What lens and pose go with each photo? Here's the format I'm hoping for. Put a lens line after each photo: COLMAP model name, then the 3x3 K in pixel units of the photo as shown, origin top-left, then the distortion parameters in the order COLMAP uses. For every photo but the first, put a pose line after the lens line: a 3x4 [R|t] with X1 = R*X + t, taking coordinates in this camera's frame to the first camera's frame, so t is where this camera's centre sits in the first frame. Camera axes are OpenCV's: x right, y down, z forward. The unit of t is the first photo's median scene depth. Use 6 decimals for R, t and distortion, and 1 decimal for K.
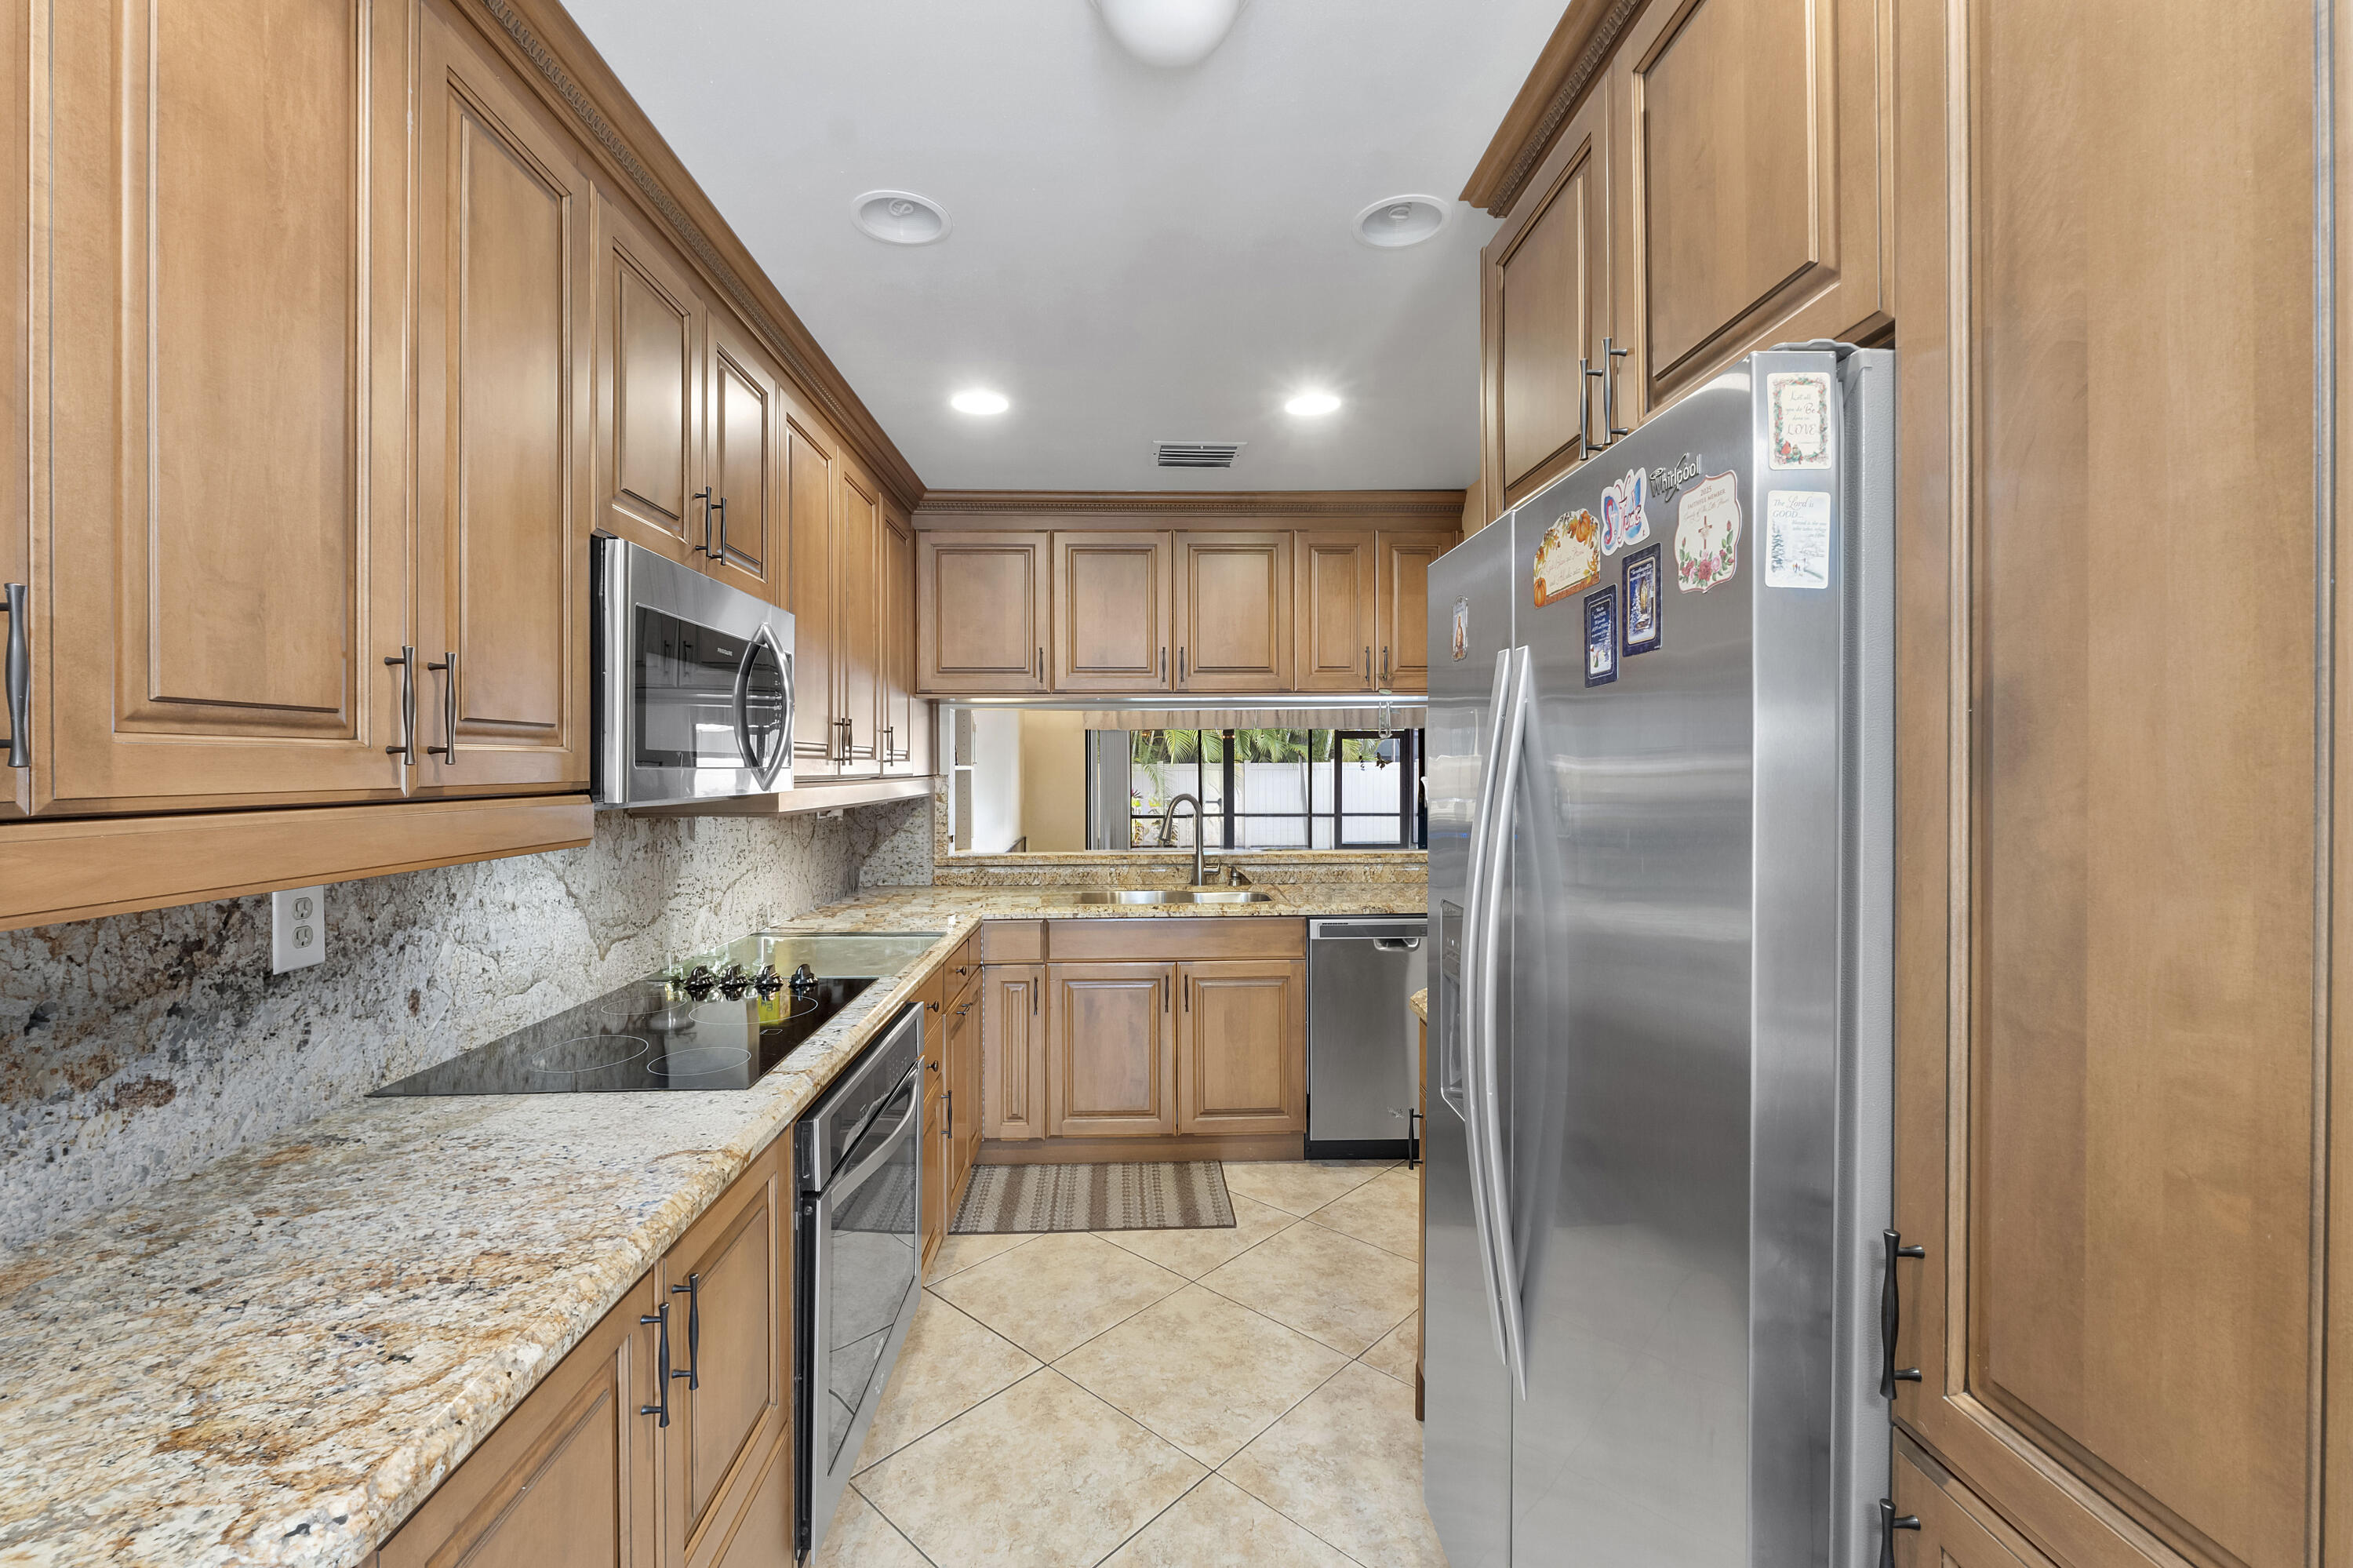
lens RADIAL K [[996.2, 0, 1176.4], [0, 996.2, 764.0], [0, 0, 1]] dist [-0.002718, -0.000049]
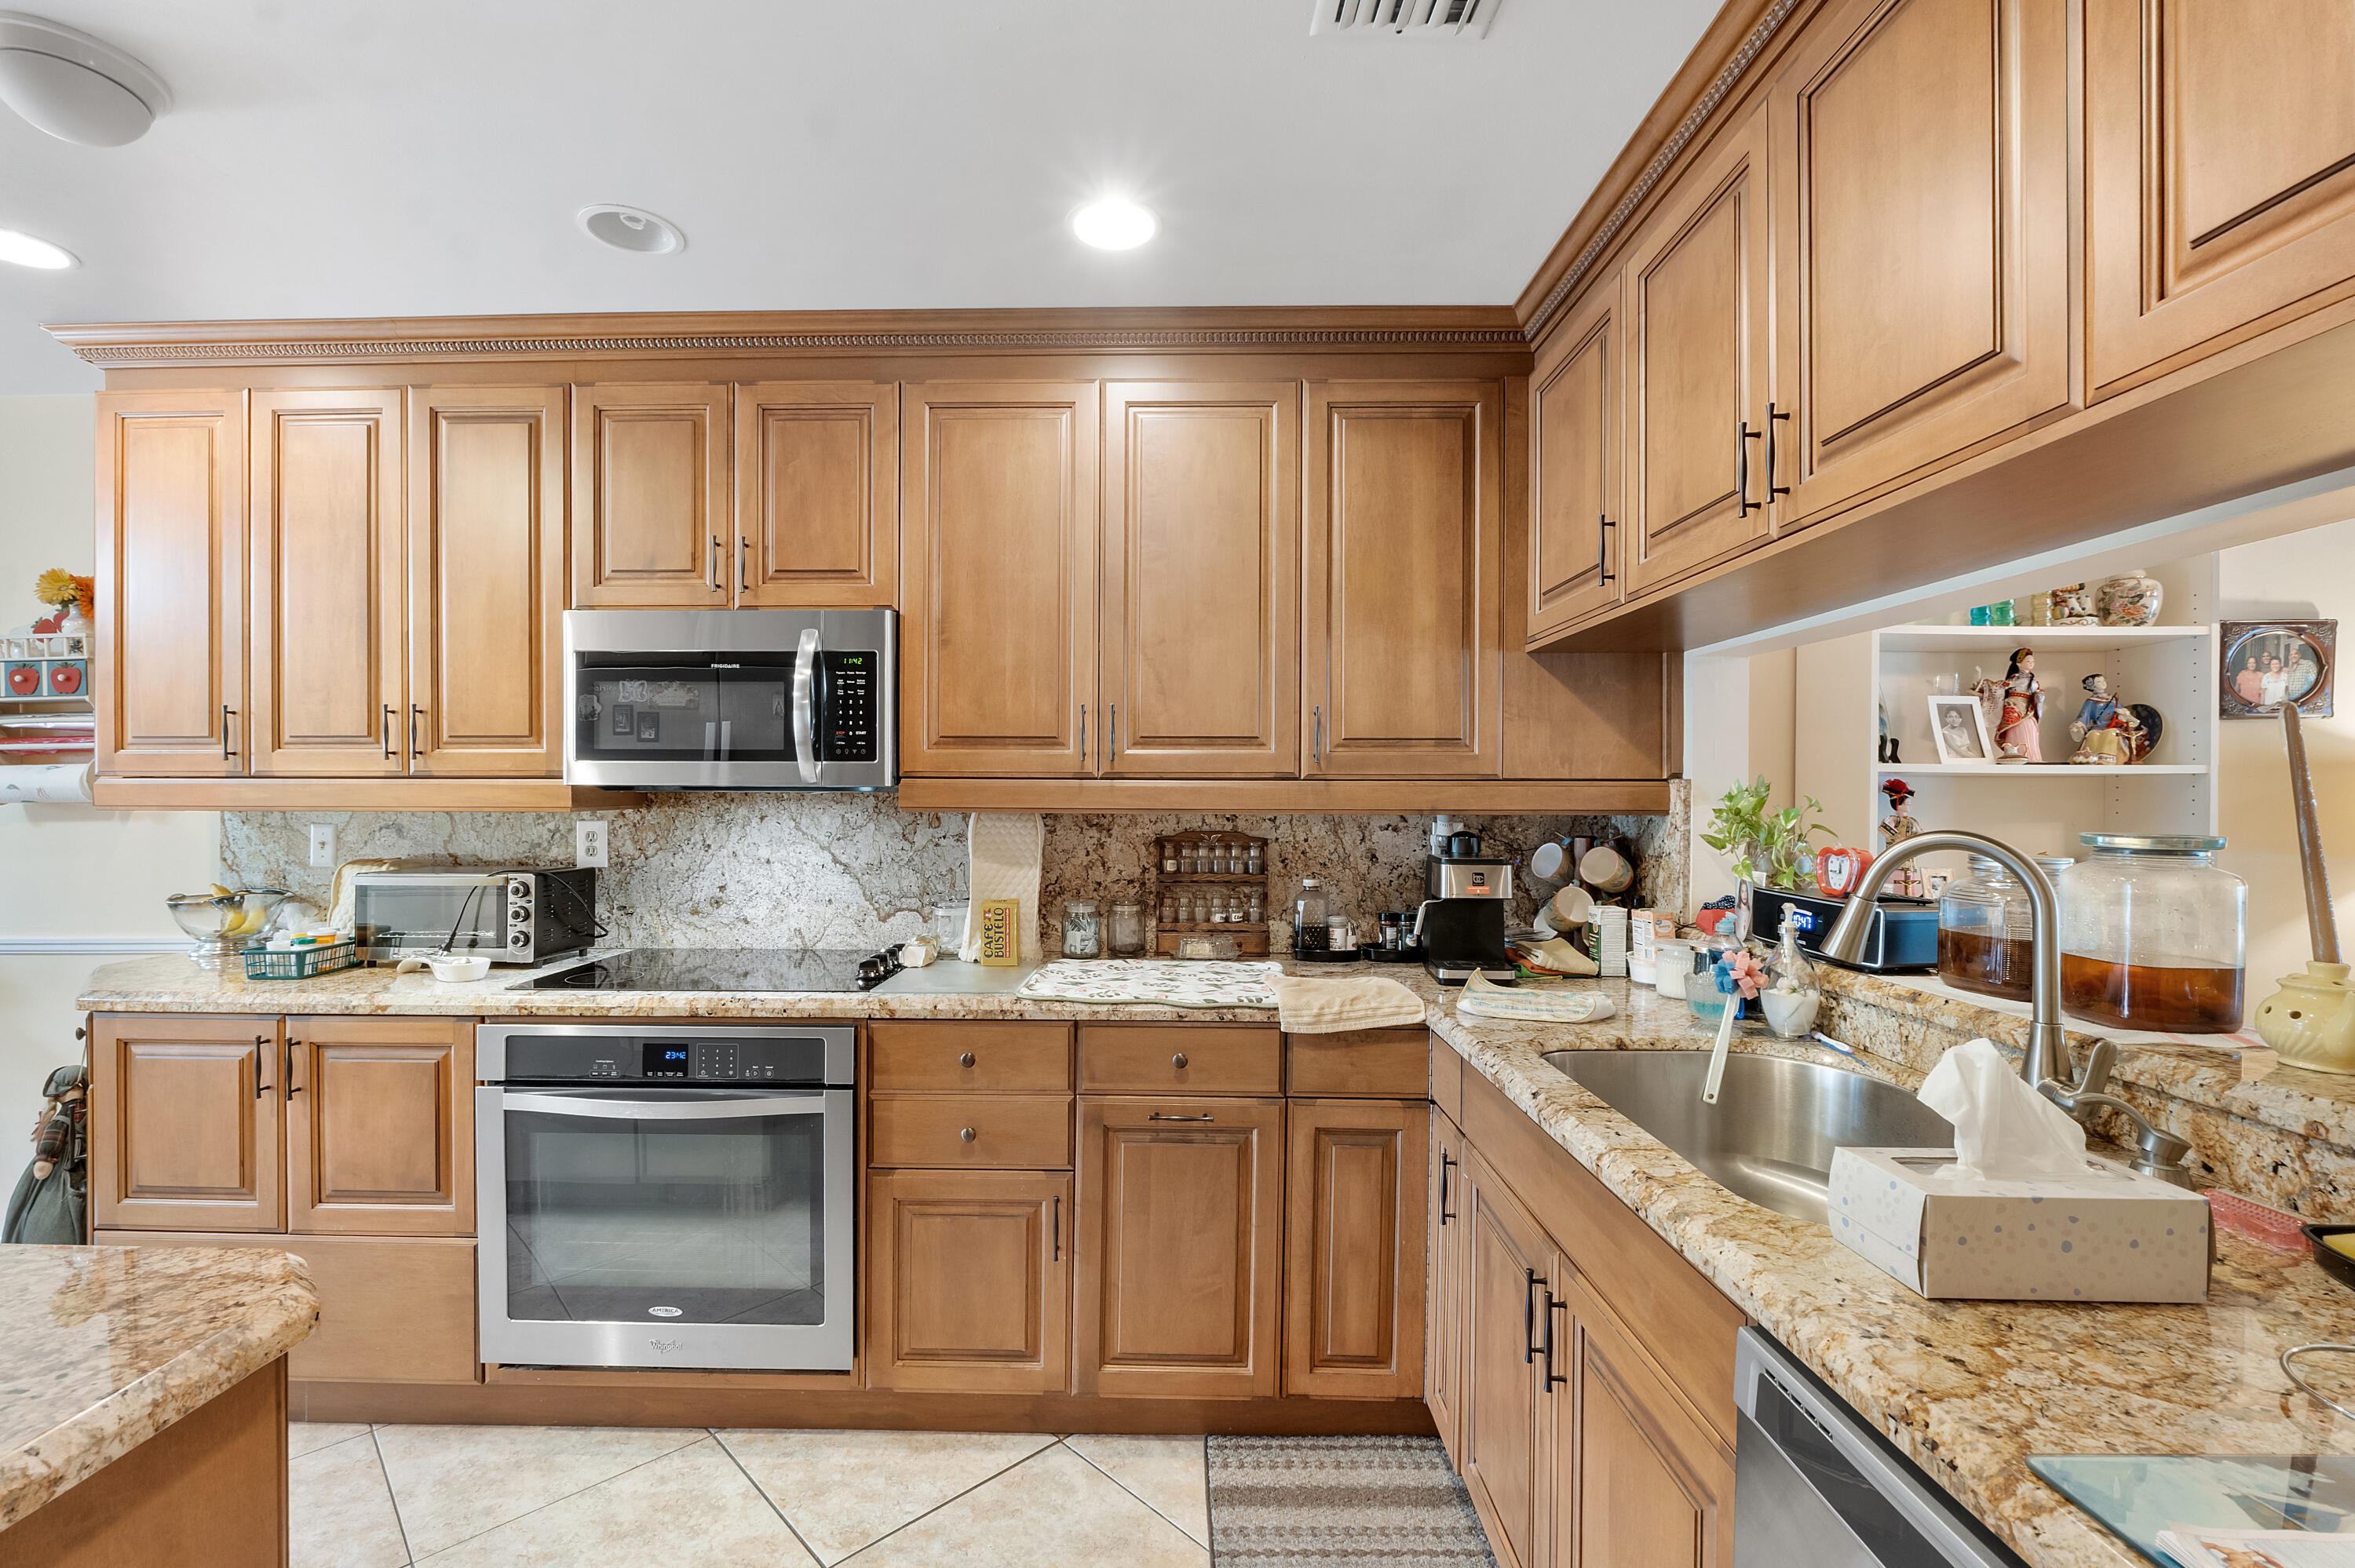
lens RADIAL K [[996.9, 0, 1163.1], [0, 996.9, 790.6], [0, 0, 1]] dist [-0.002718, -0.000049]
pose [[-0.055460, 0.010354, -0.998407, 0.695637], [-0.001594, 0.999944, 0.010458, 0.022530], [0.998460, 0.002171, -0.055441, 1.532690]]
